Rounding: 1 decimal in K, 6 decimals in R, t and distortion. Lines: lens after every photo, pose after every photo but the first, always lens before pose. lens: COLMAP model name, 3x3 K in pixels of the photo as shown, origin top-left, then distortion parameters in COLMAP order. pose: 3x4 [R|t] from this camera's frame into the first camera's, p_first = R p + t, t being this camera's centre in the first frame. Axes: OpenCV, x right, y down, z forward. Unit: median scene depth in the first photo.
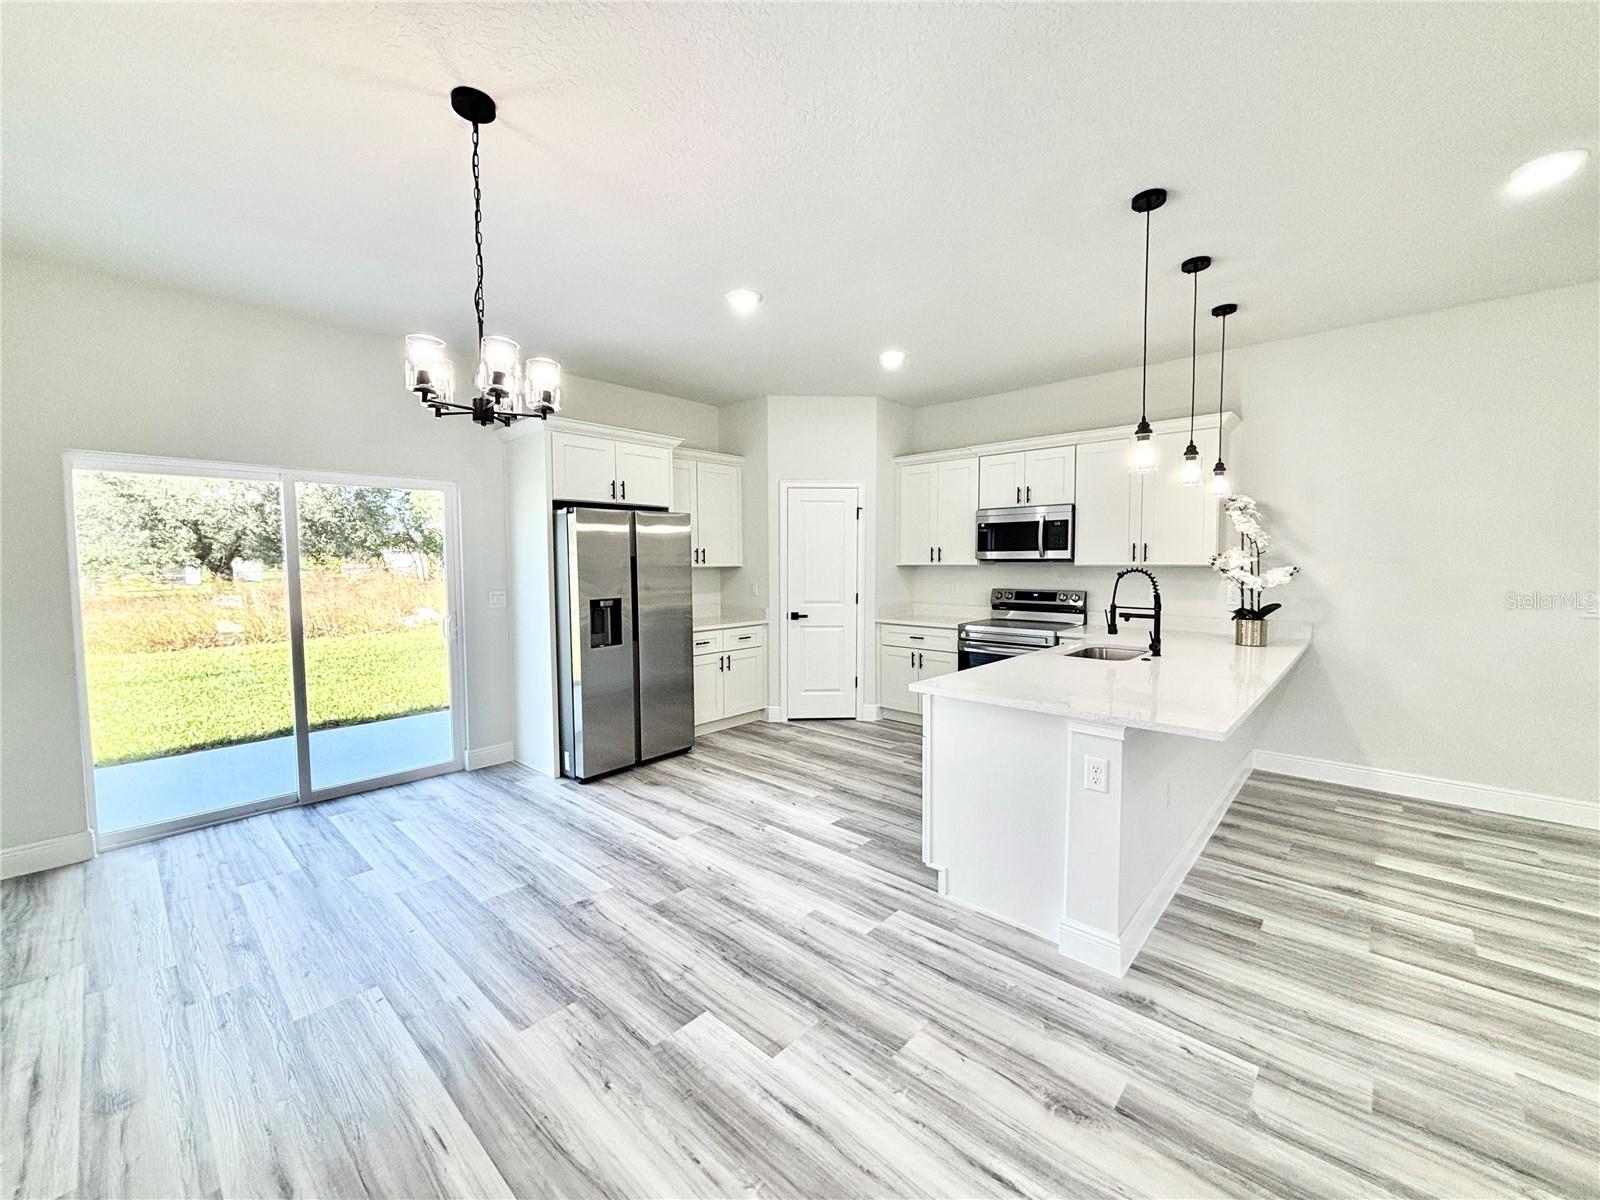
lens RADIAL K [[643.4, 0, 798.5], [0, 643.4, 602.7], [0, 0, 1]] dist [0.001159, -0.001275]
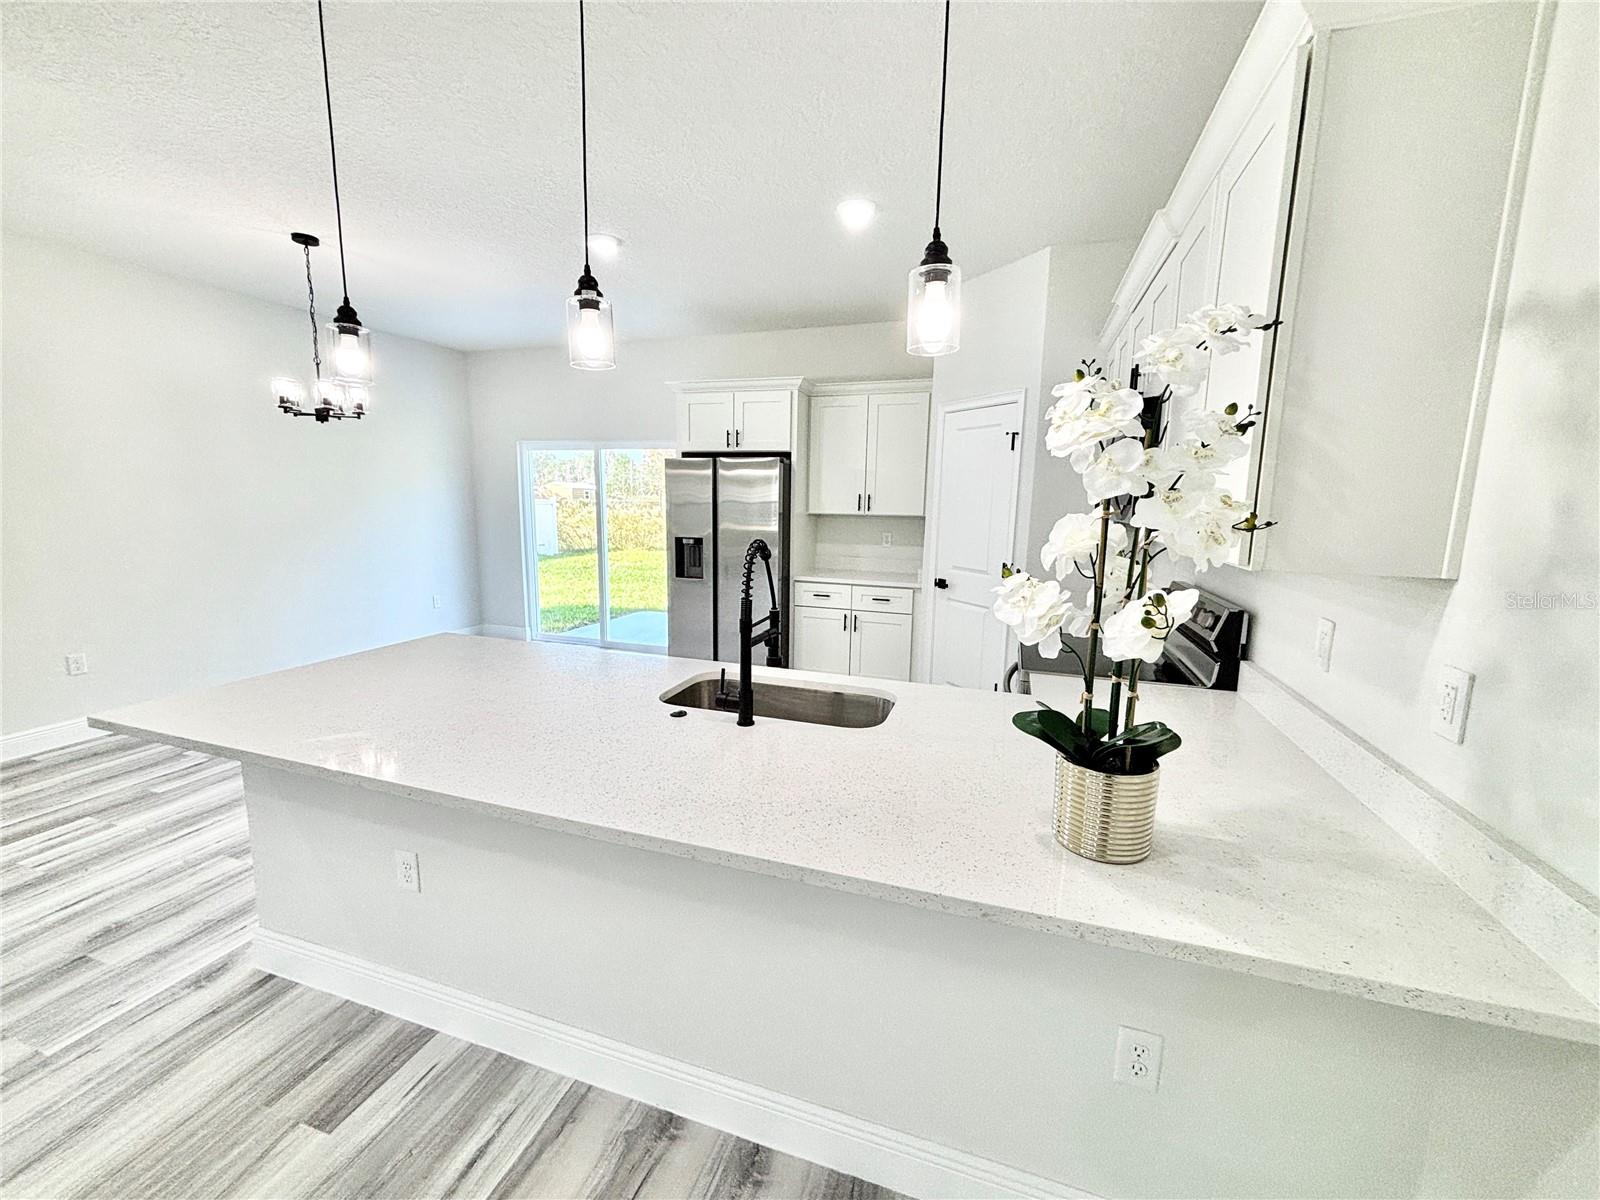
lens RADIAL K [[643.4, 0, 798.7], [0, 643.4, 604.6], [0, 0, 1]] dist [0.001159, -0.001275]
pose [[0.408063, 0.162904, -0.898302, 0.850118], [-0.083835, 0.986480, 0.140812, -0.066863], [0.909096, 0.017849, 0.416203, 0.714961]]
